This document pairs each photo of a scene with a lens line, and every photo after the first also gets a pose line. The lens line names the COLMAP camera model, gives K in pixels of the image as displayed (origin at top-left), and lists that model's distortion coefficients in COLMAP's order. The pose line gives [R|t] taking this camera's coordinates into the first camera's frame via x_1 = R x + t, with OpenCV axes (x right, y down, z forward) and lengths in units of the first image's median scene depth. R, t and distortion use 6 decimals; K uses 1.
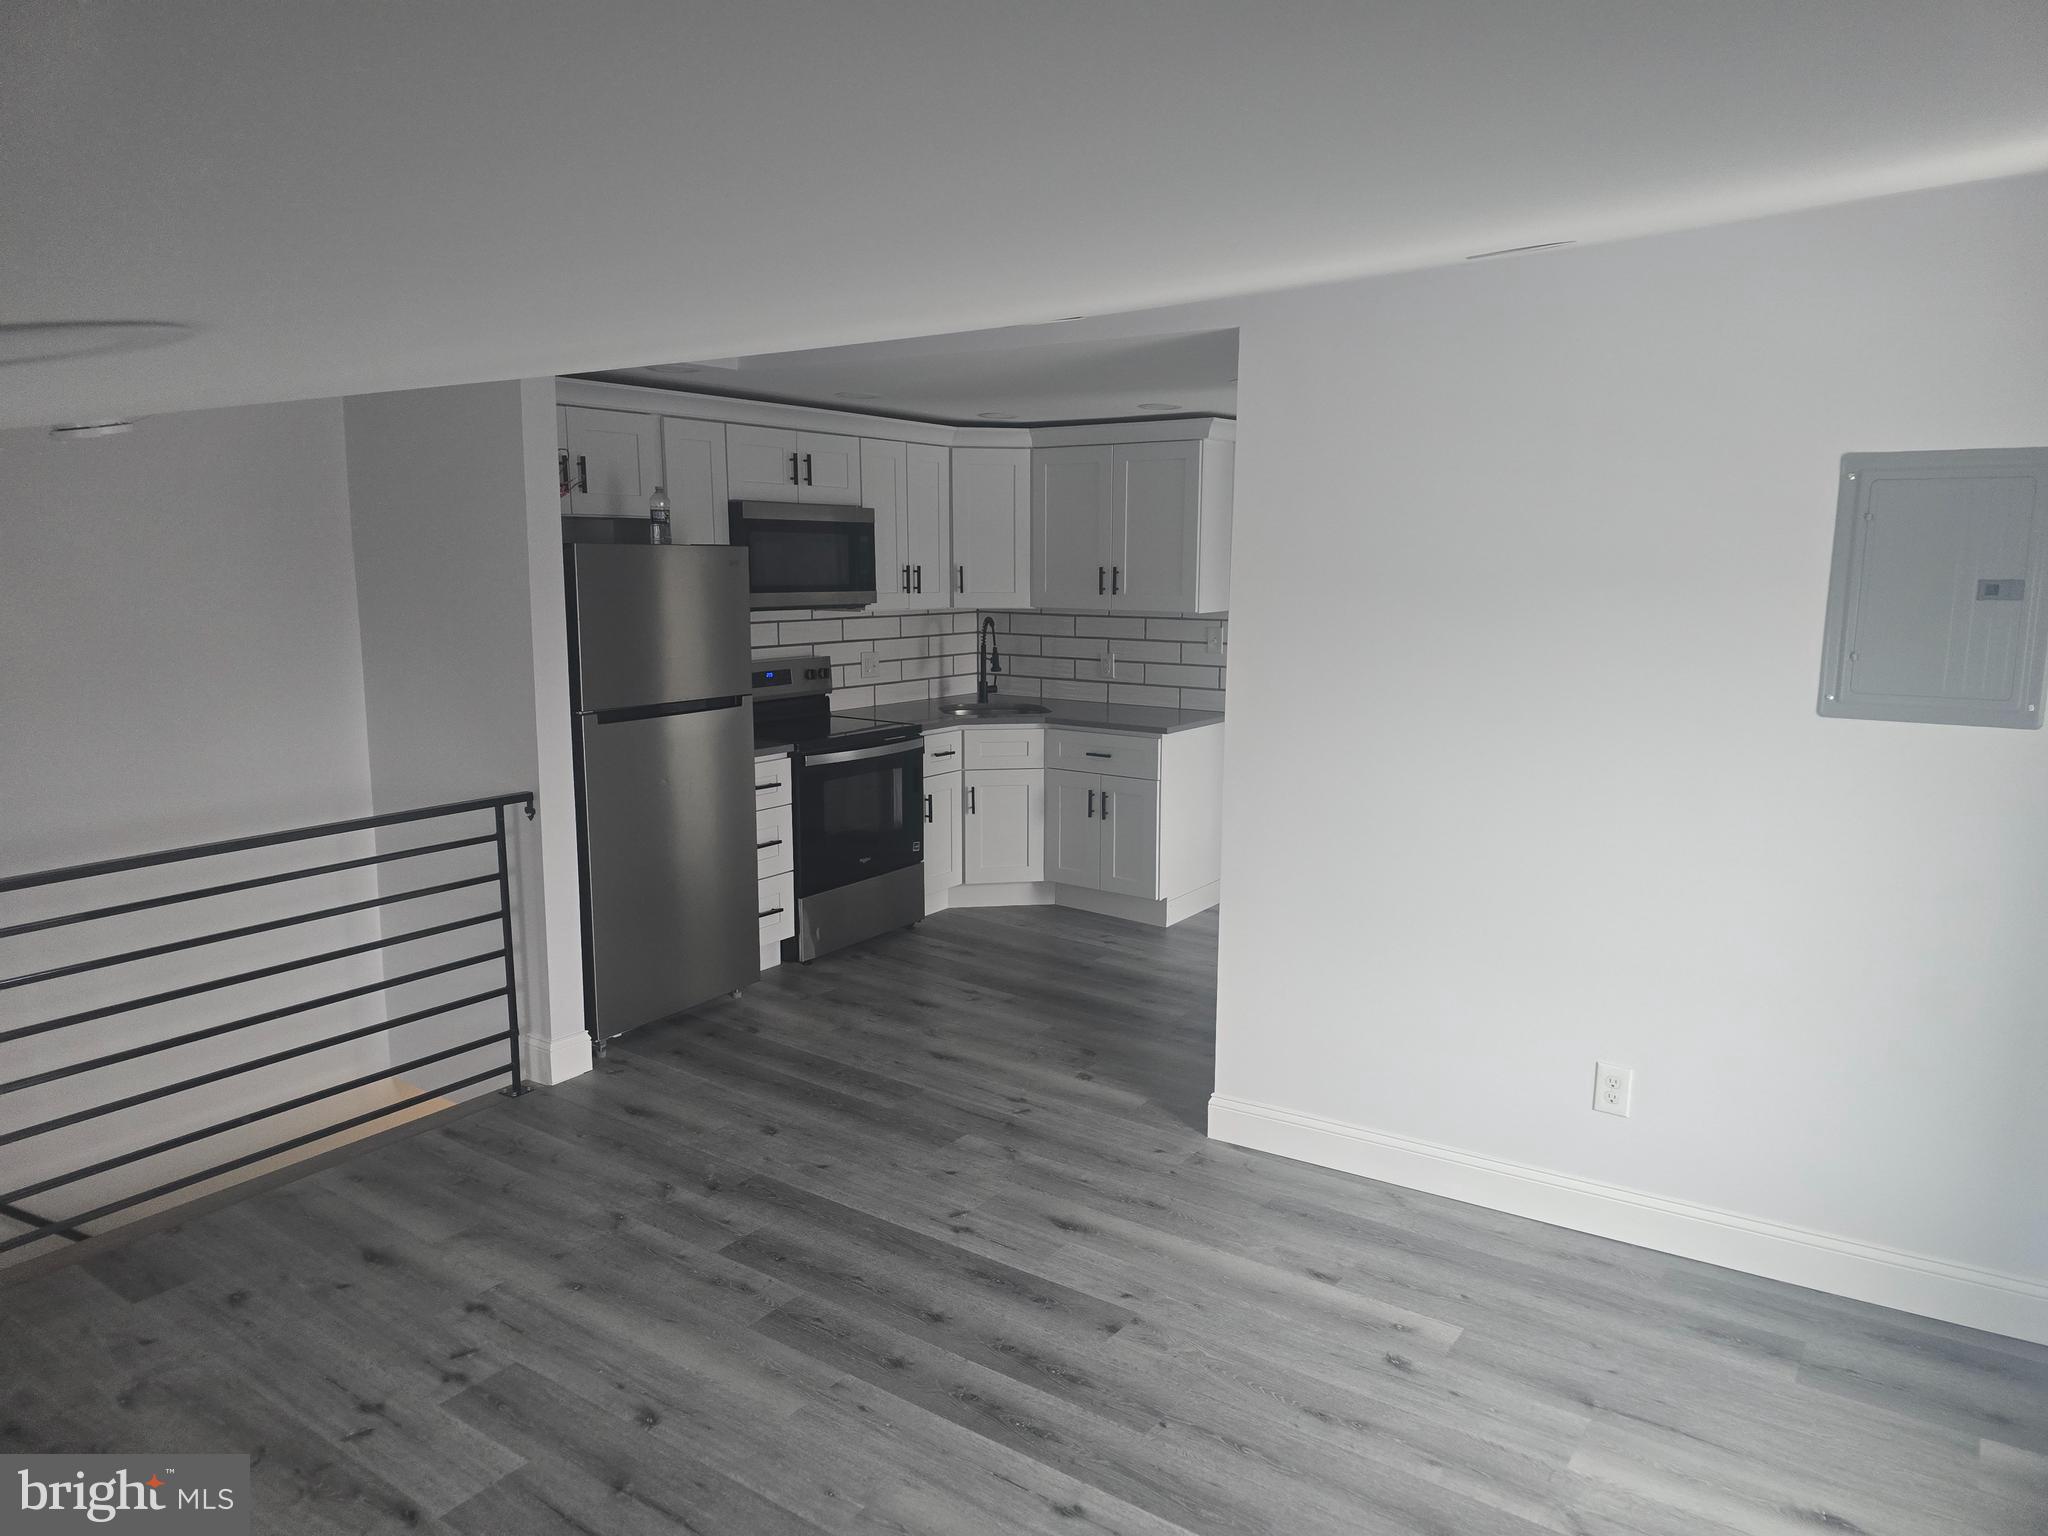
lens RADIAL K [[1364.5, 0, 1027.5], [0, 1364.5, 763.3], [0, 0, 1]] dist [0.039337, -0.009005]
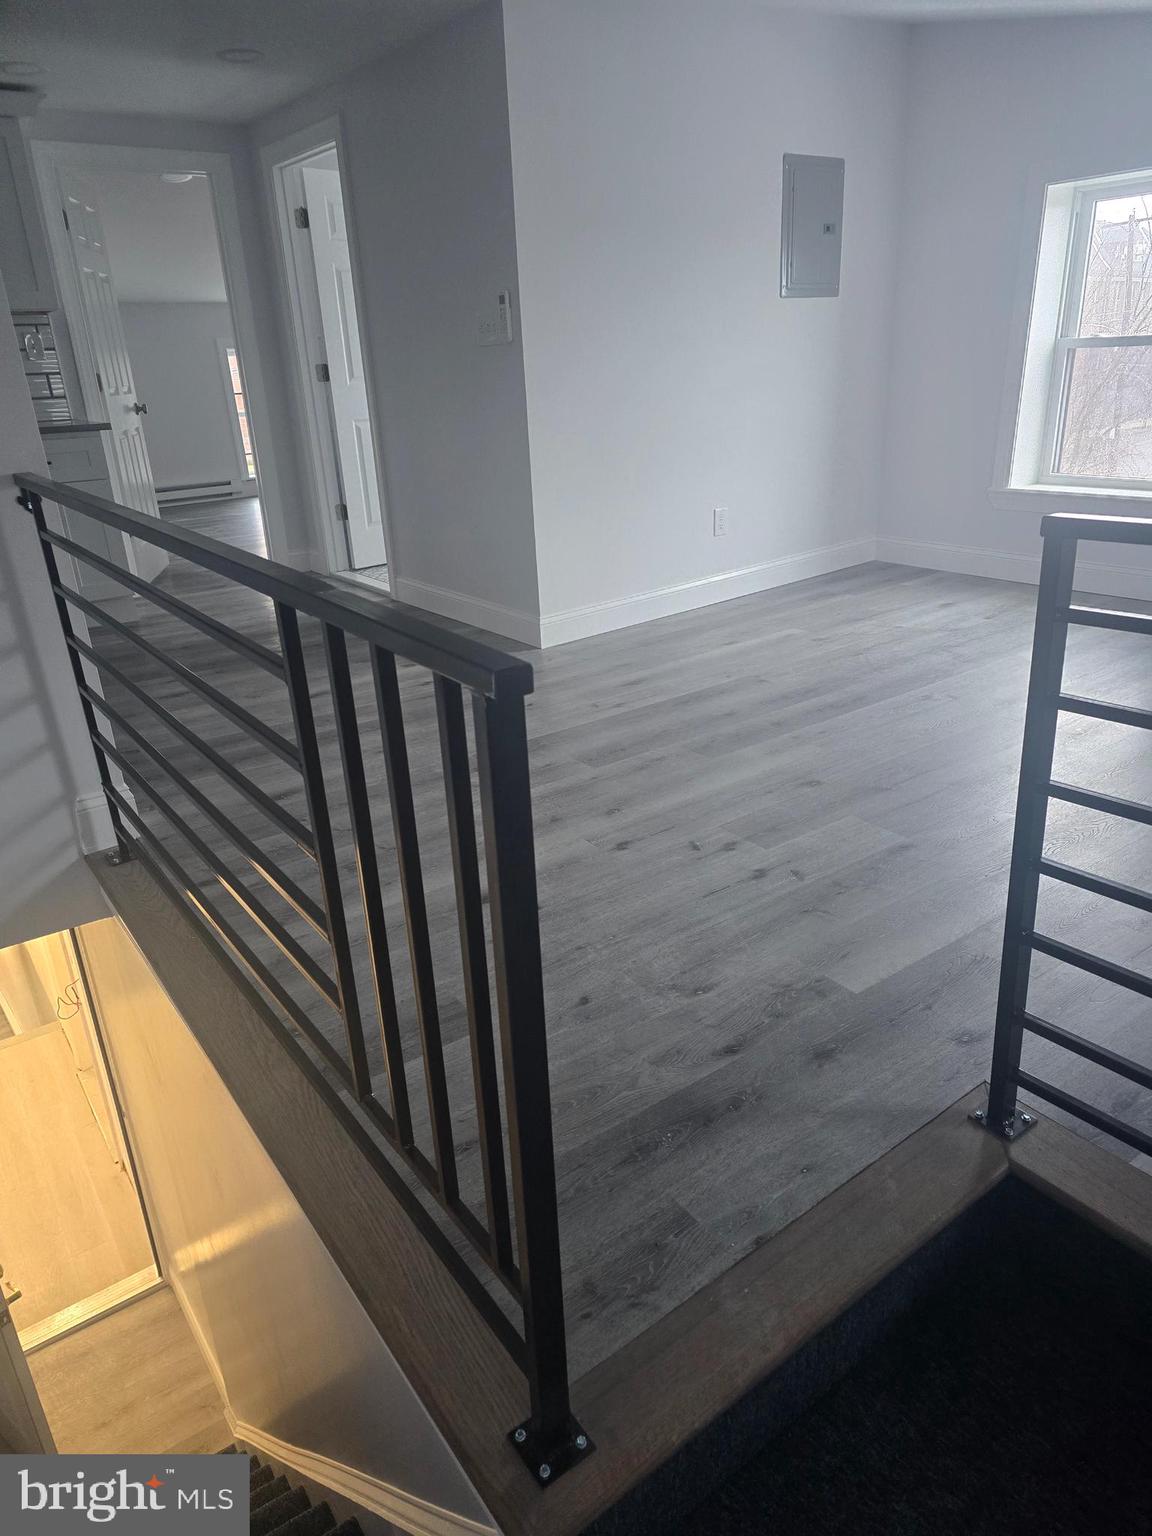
lens RADIAL K [[1023.4, 0, 577.1], [0, 1023.4, 782.0], [0, 0, 1]] dist [0.039337, -0.009005]
pose [[0.325465, -0.374375, 0.868283, -1.059218], [0.196751, 0.924994, 0.325077, 0.067168], [-0.924858, 0.065034, 0.374712, 0.687658]]
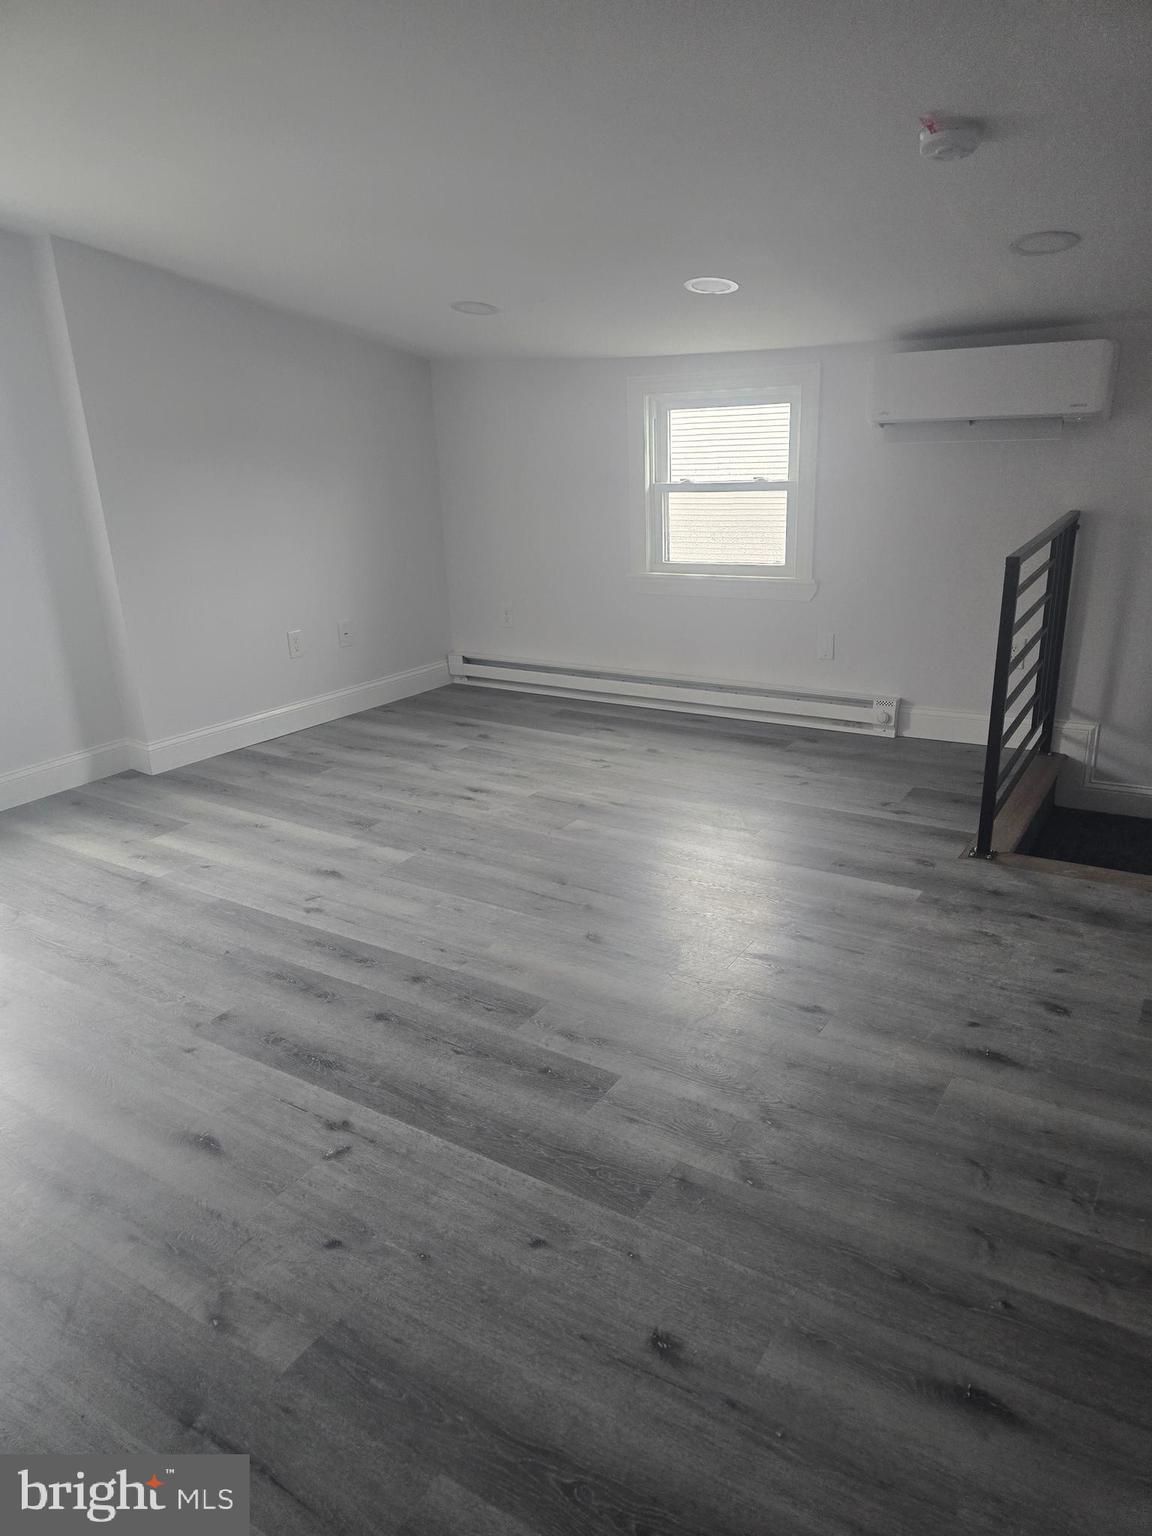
lens RADIAL K [[1023.4, 0, 565.0], [0, 1023.4, 767.7], [0, 0, 1]] dist [0.039337, -0.009005]
pose [[-0.998196, 0.050736, -0.032117, -0.183288], [0.030574, 0.889777, 0.455370, -0.130818], [0.051680, 0.453566, -0.889723, 1.536363]]
